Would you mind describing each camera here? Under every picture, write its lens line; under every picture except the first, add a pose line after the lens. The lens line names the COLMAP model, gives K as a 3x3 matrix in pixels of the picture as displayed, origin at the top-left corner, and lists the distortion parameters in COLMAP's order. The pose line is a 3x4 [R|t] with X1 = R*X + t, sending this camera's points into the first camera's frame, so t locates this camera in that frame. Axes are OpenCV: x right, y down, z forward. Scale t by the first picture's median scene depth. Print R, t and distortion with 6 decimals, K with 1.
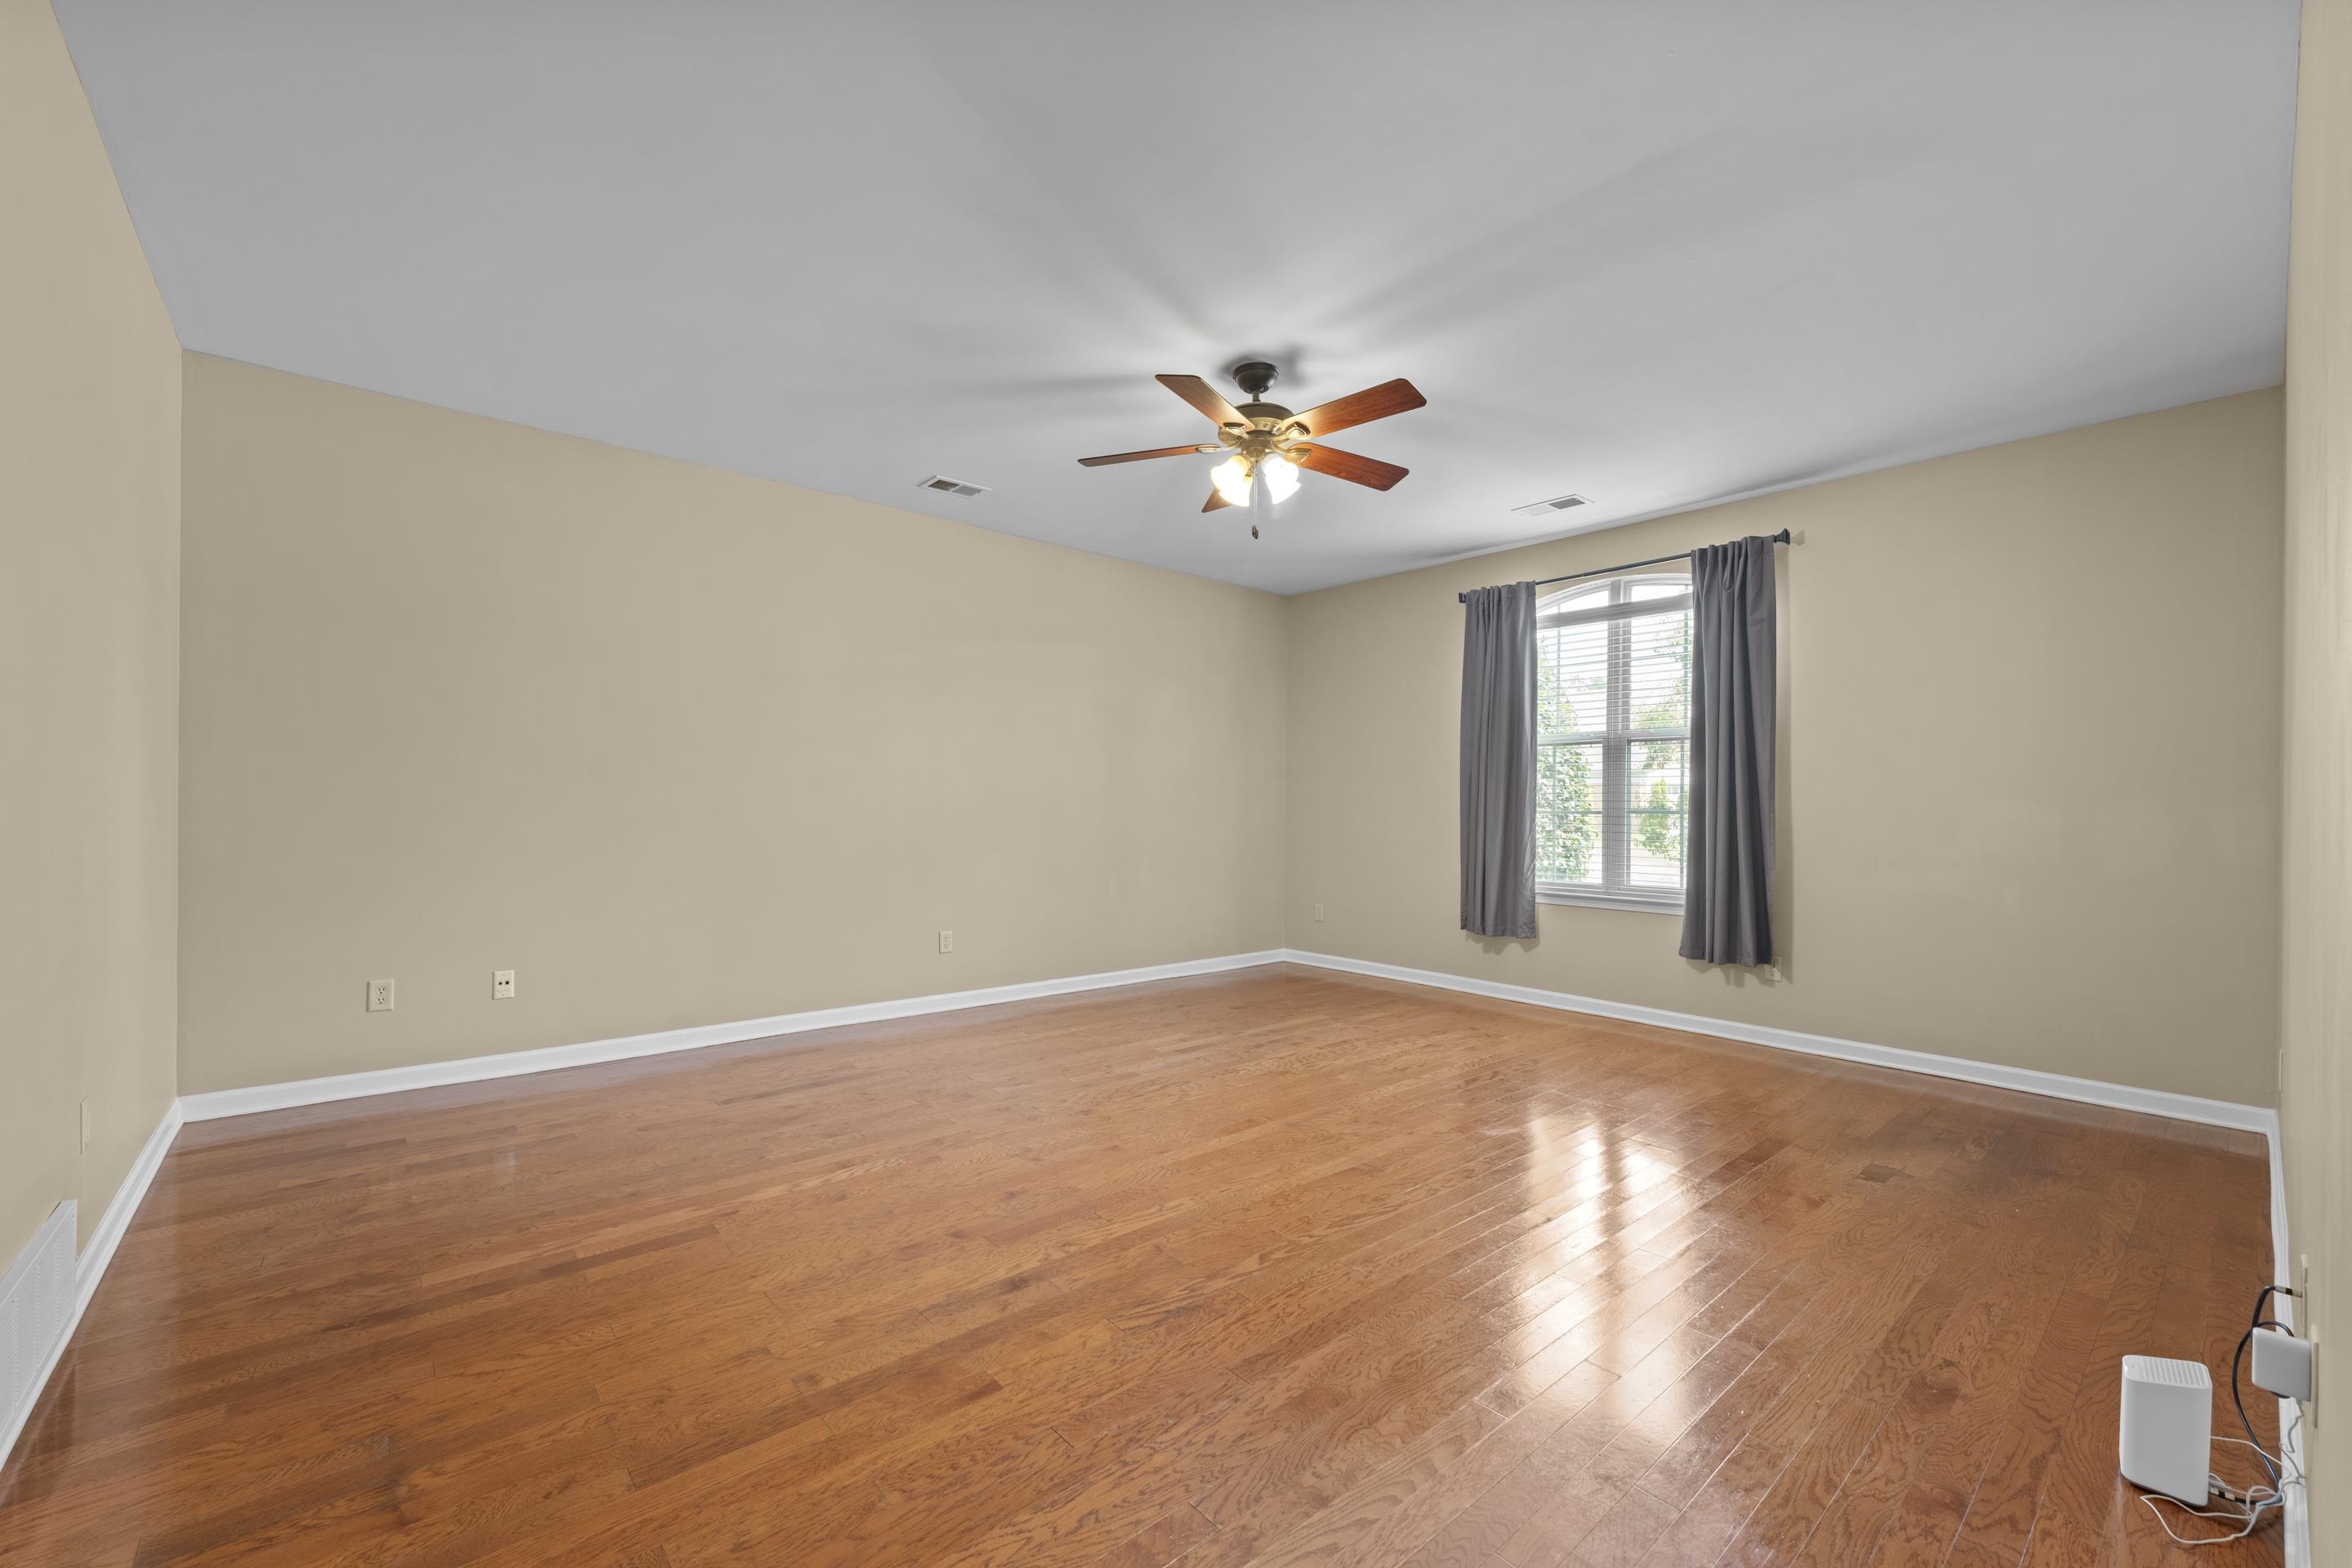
lens RADIAL K [[945.6, 0, 1171.5], [0, 945.6, 787.7], [0, 0, 1]] dist [0.002641, -0.000451]
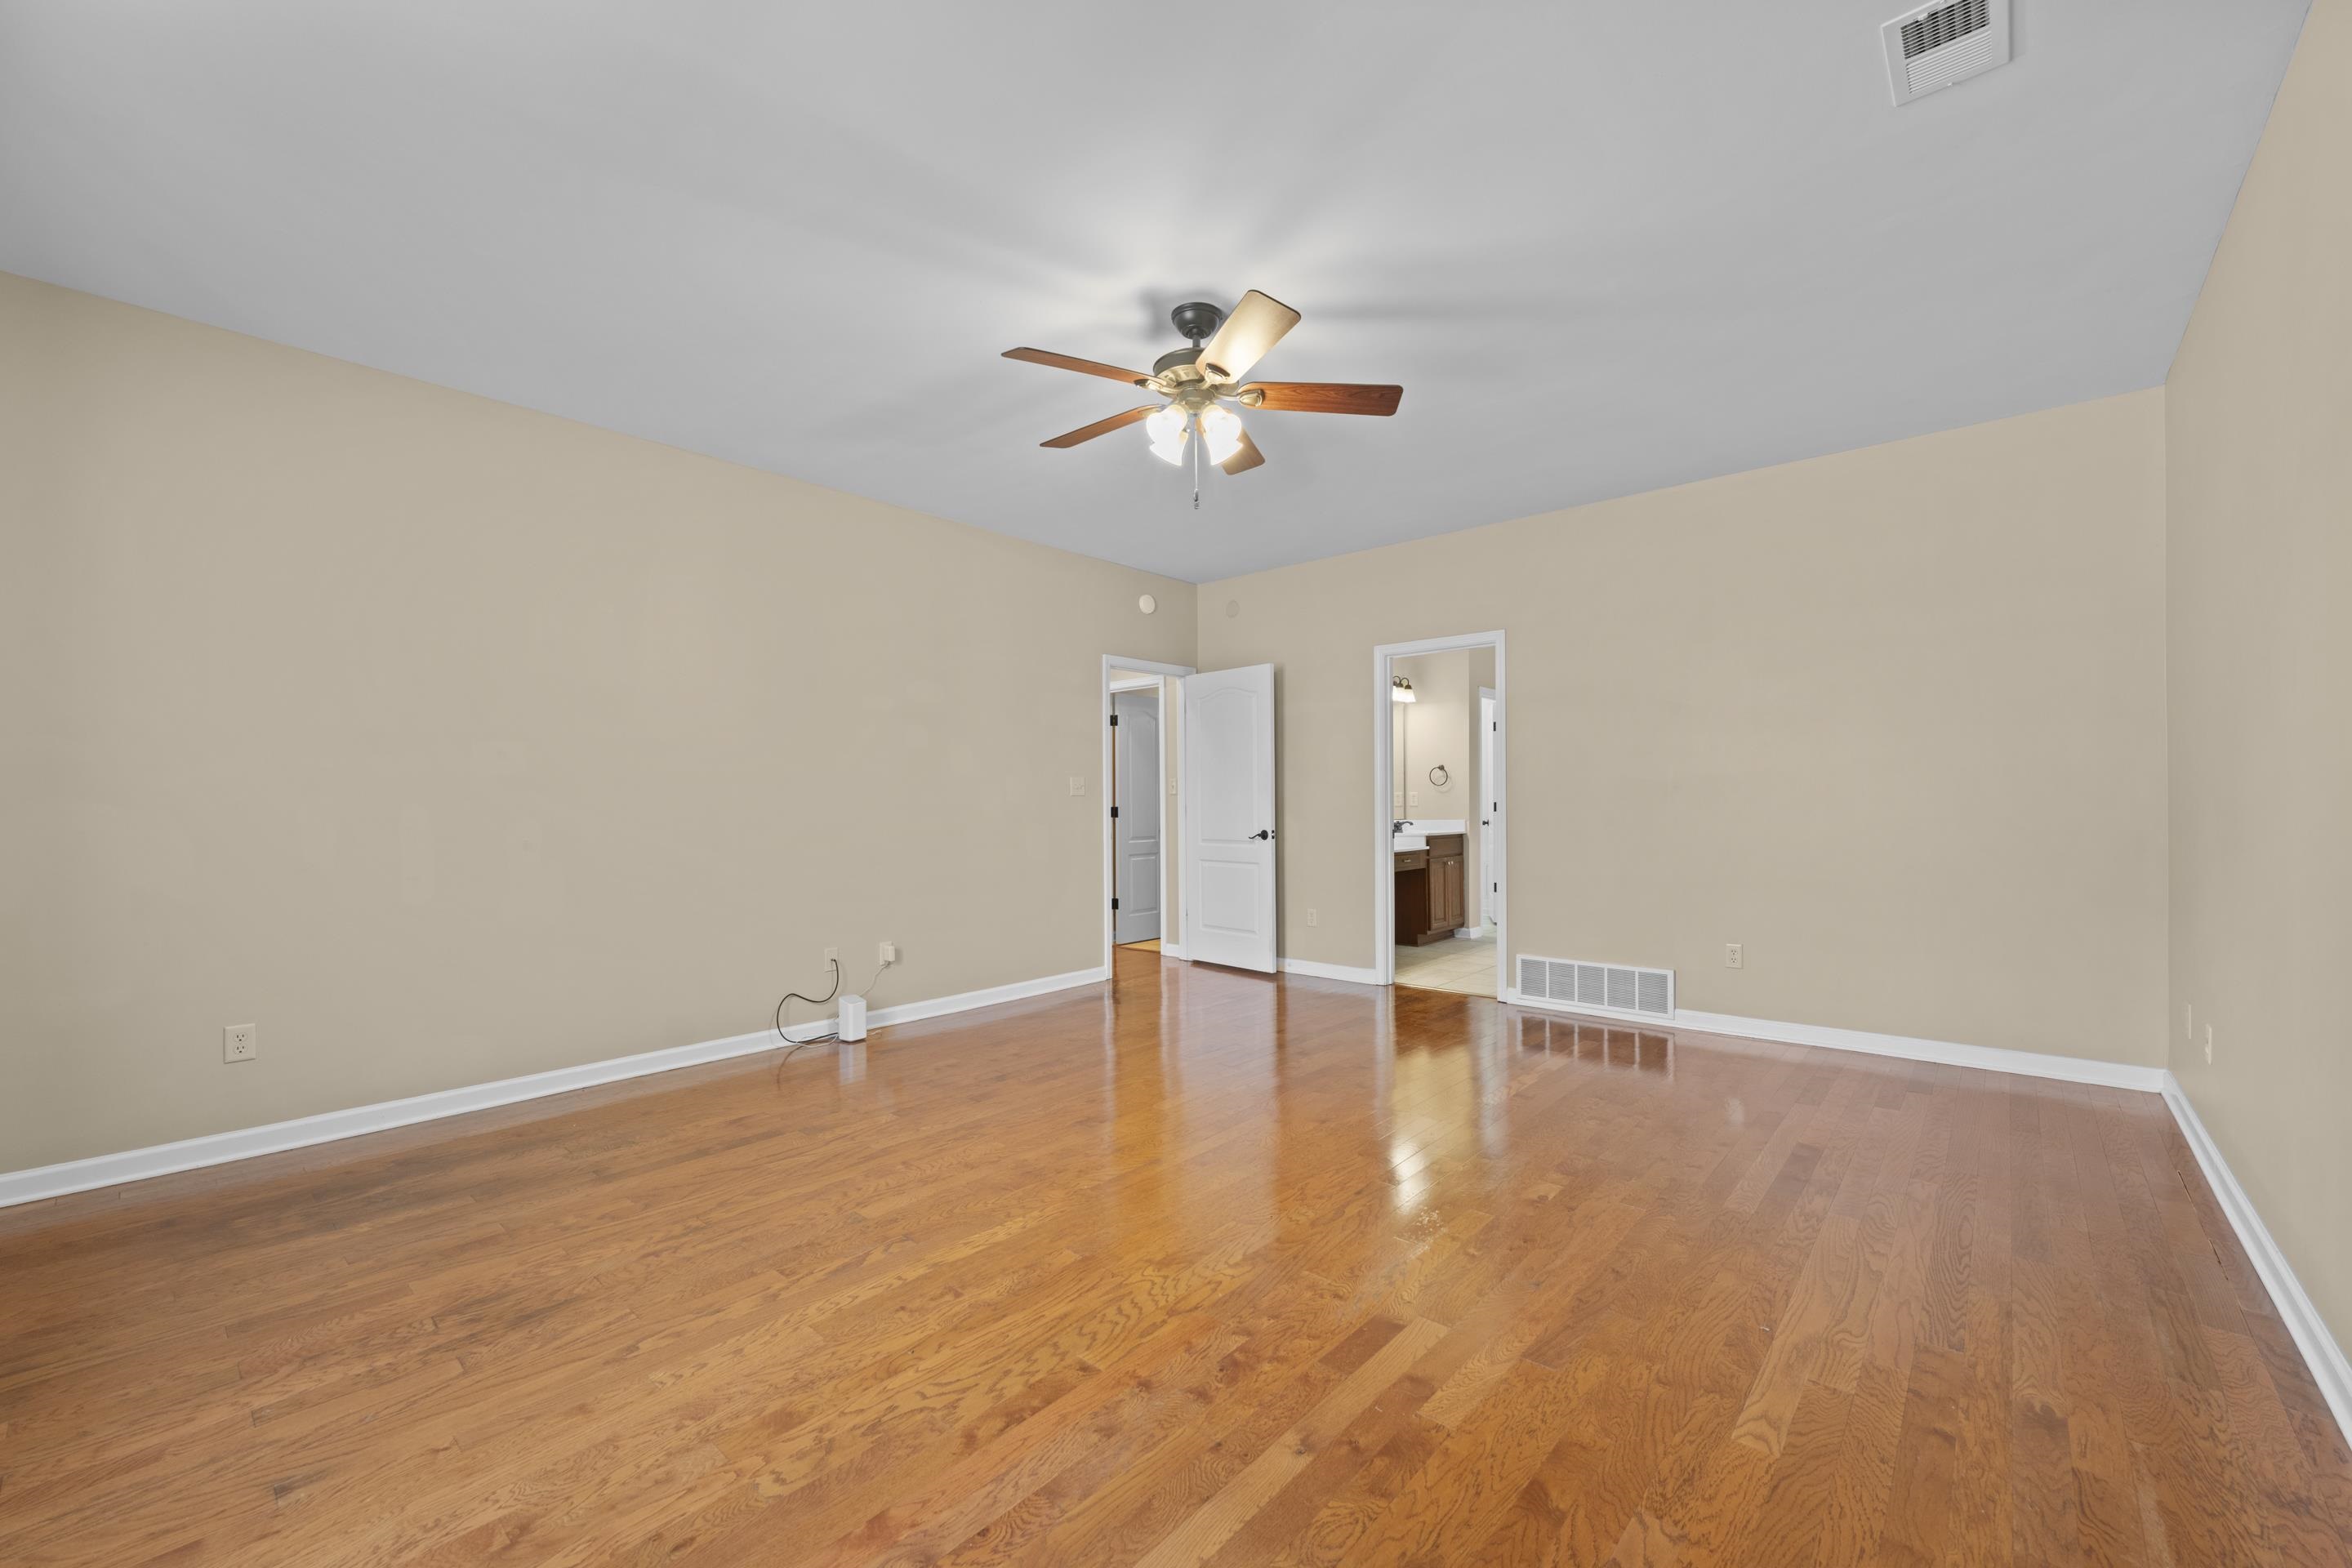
lens RADIAL K [[945.6, 0, 1174.8], [0, 945.6, 790.1], [0, 0, 1]] dist [0.002641, -0.000451]
pose [[-0.990923, -0.004808, -0.134347, 0.187285], [-0.000258, 0.999426, -0.033862, 0.033002], [0.134433, -0.033520, -0.990356, 1.538126]]
